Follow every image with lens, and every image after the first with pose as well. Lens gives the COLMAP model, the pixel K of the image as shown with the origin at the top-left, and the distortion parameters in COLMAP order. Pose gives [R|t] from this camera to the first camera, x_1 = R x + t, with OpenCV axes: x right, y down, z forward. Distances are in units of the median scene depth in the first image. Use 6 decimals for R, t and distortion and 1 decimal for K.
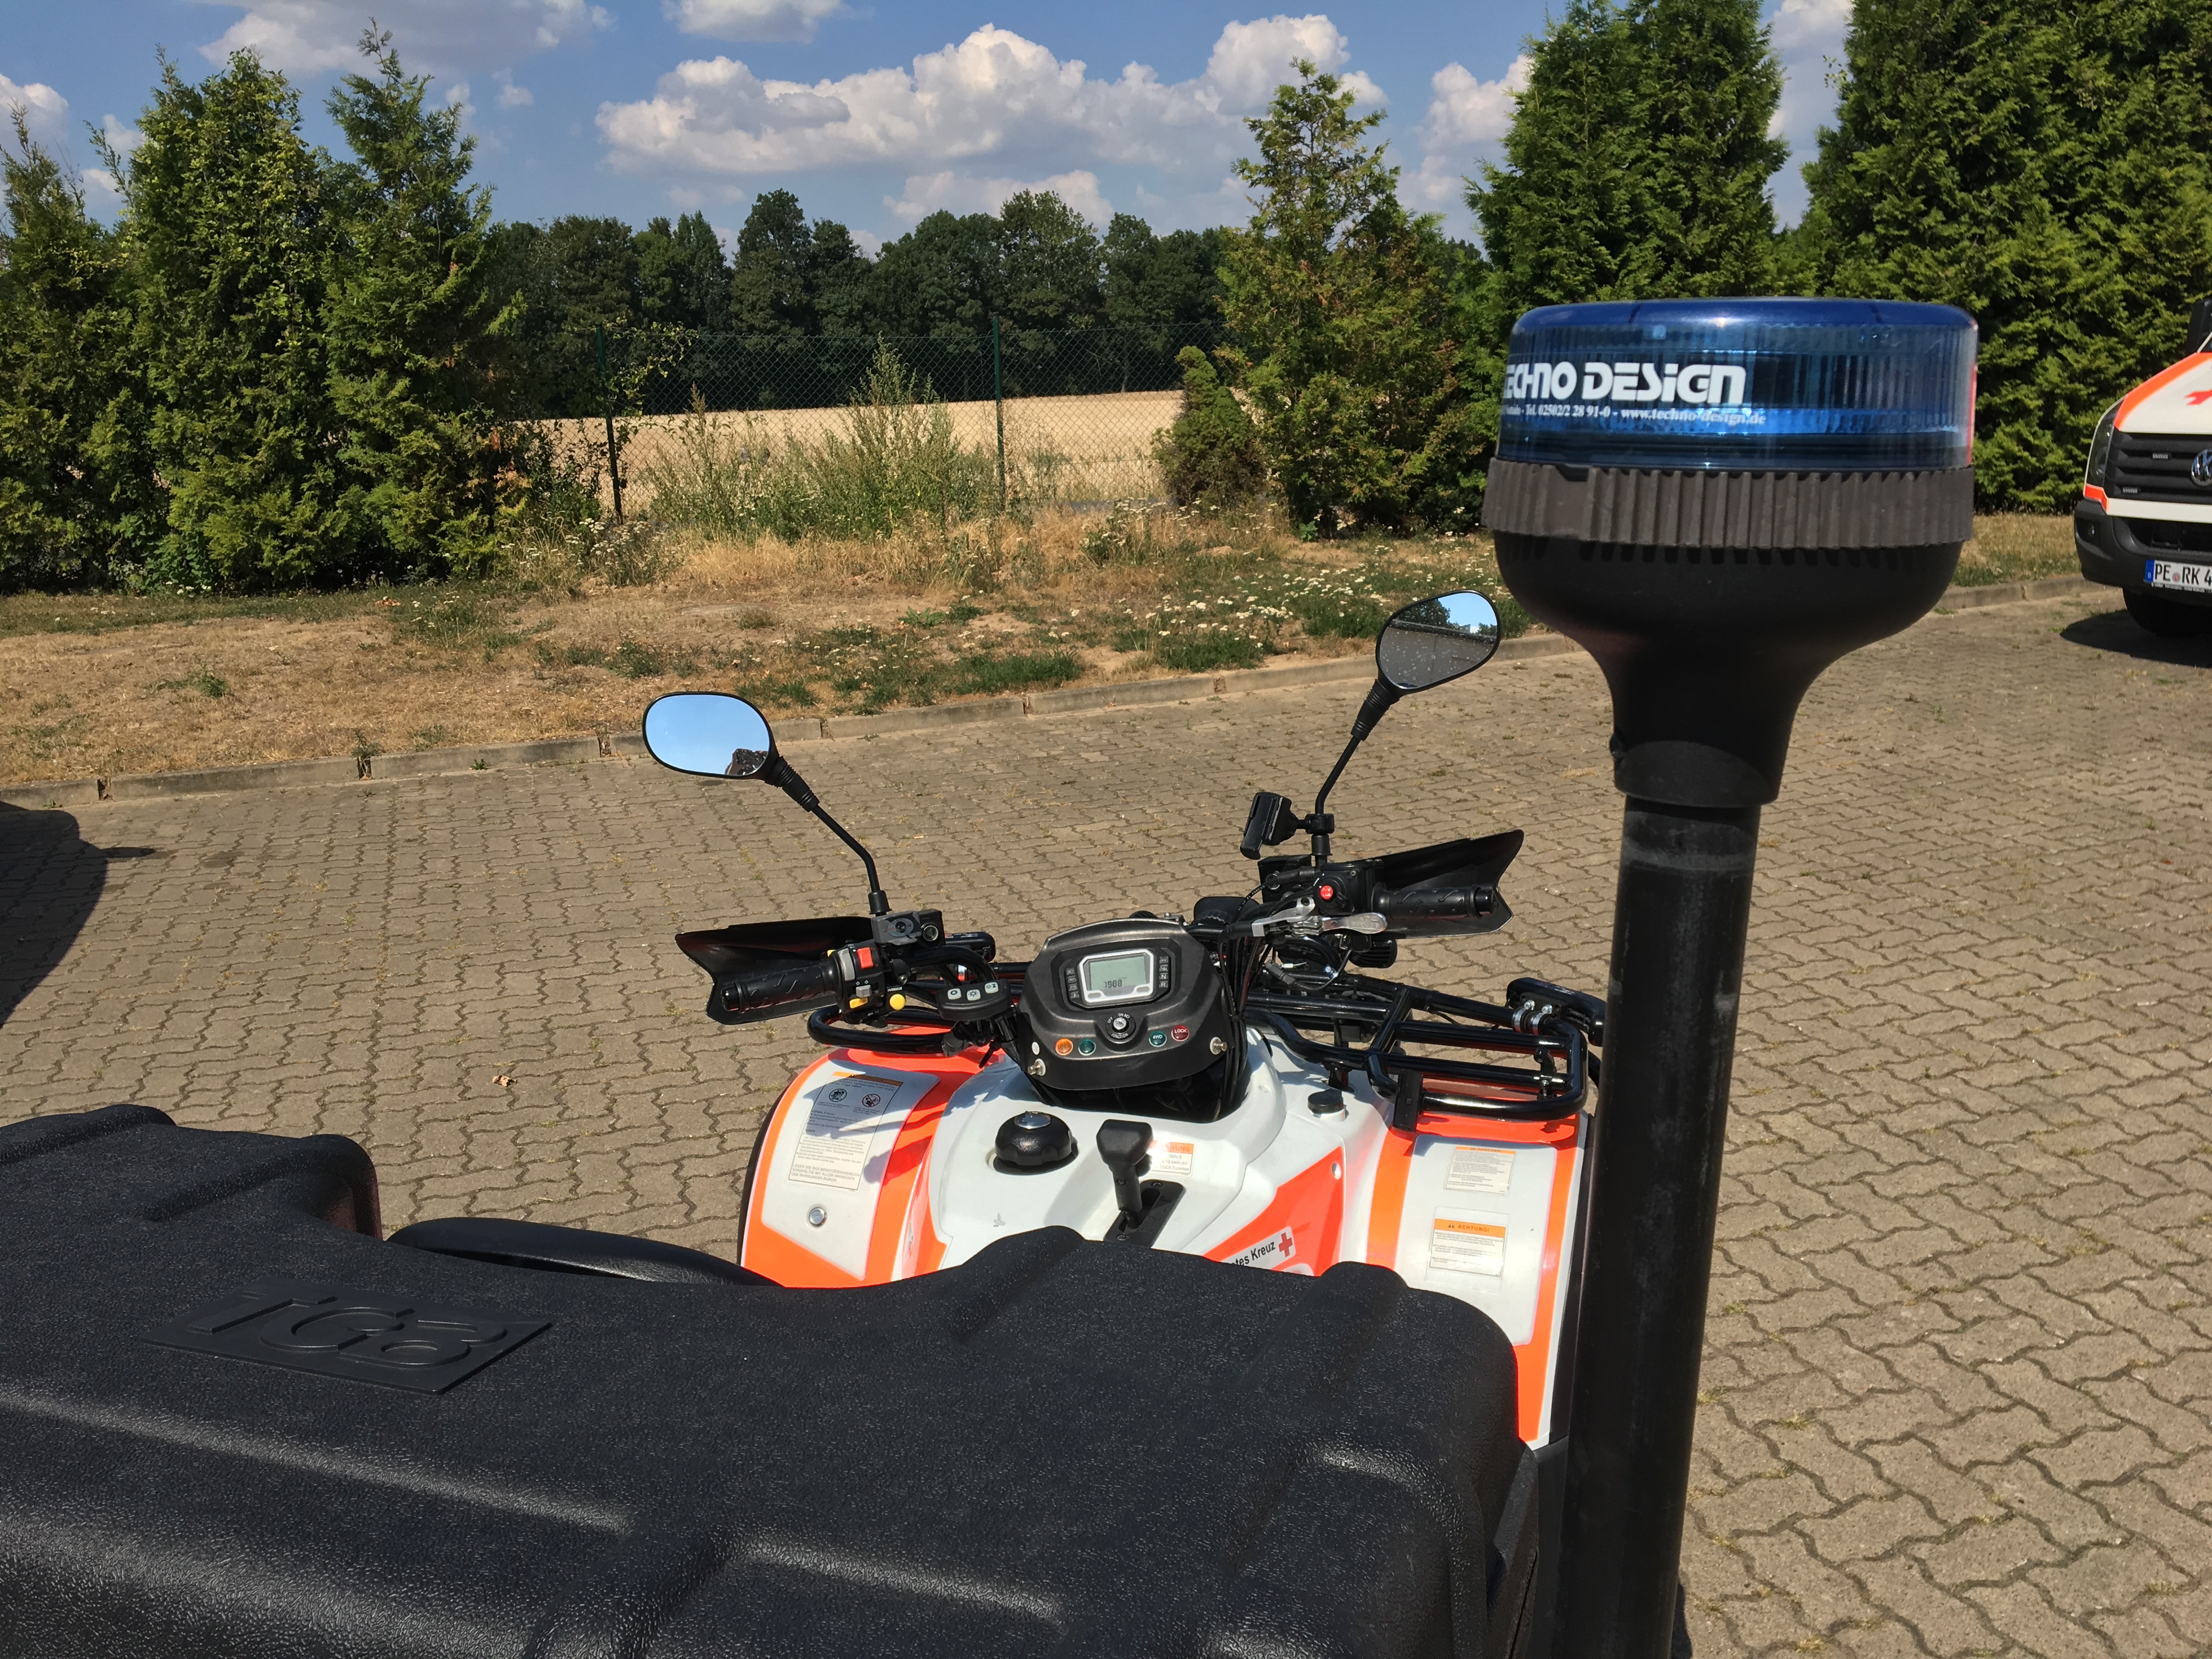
lens RADIAL K [[1845.6, 0, 1100.9], [0, 1845.6, 840.6], [0, 0, 1]] dist [0.050513, -0.066748]
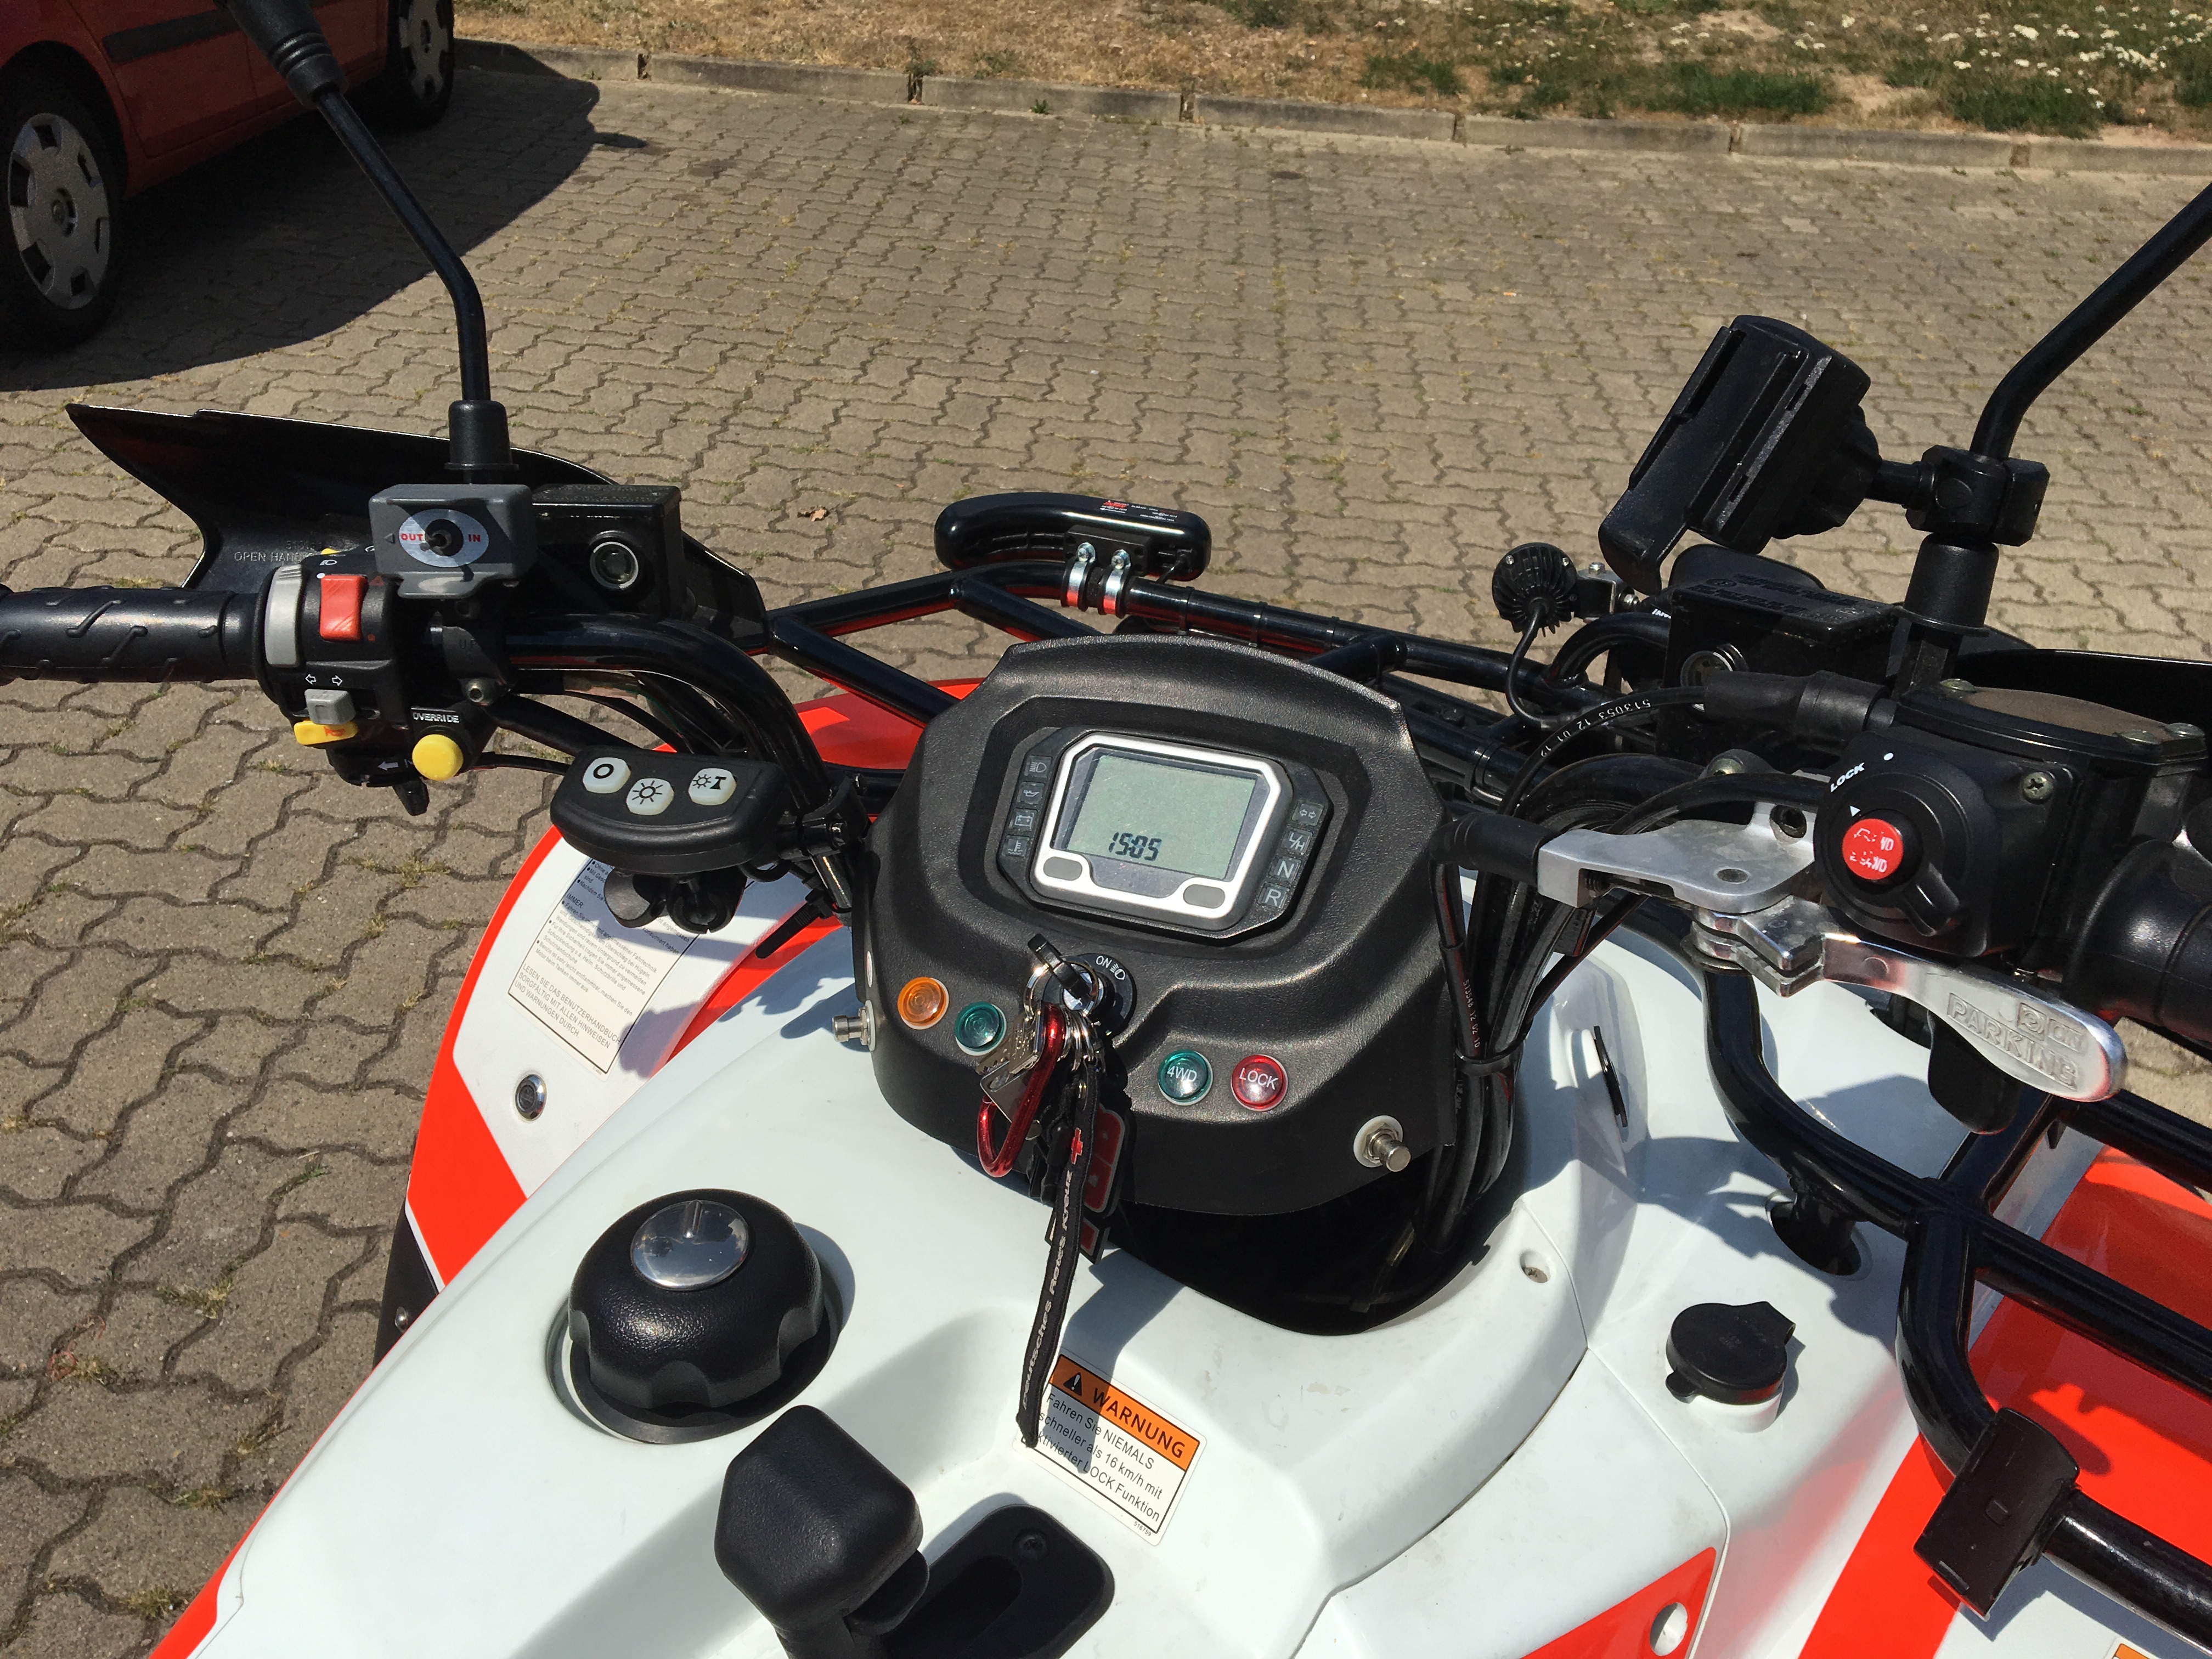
lens RADIAL K [[1845.6, 0, 1100.9], [0, 1845.6, 840.6], [0, 0, 1]] dist [0.050513, -0.066748]
pose [[0.916655, 0.273403, -0.291539, 0.021694], [-0.175847, 0.930917, 0.320110, -0.005520], [0.358918, -0.242164, 0.901407, 0.163698]]
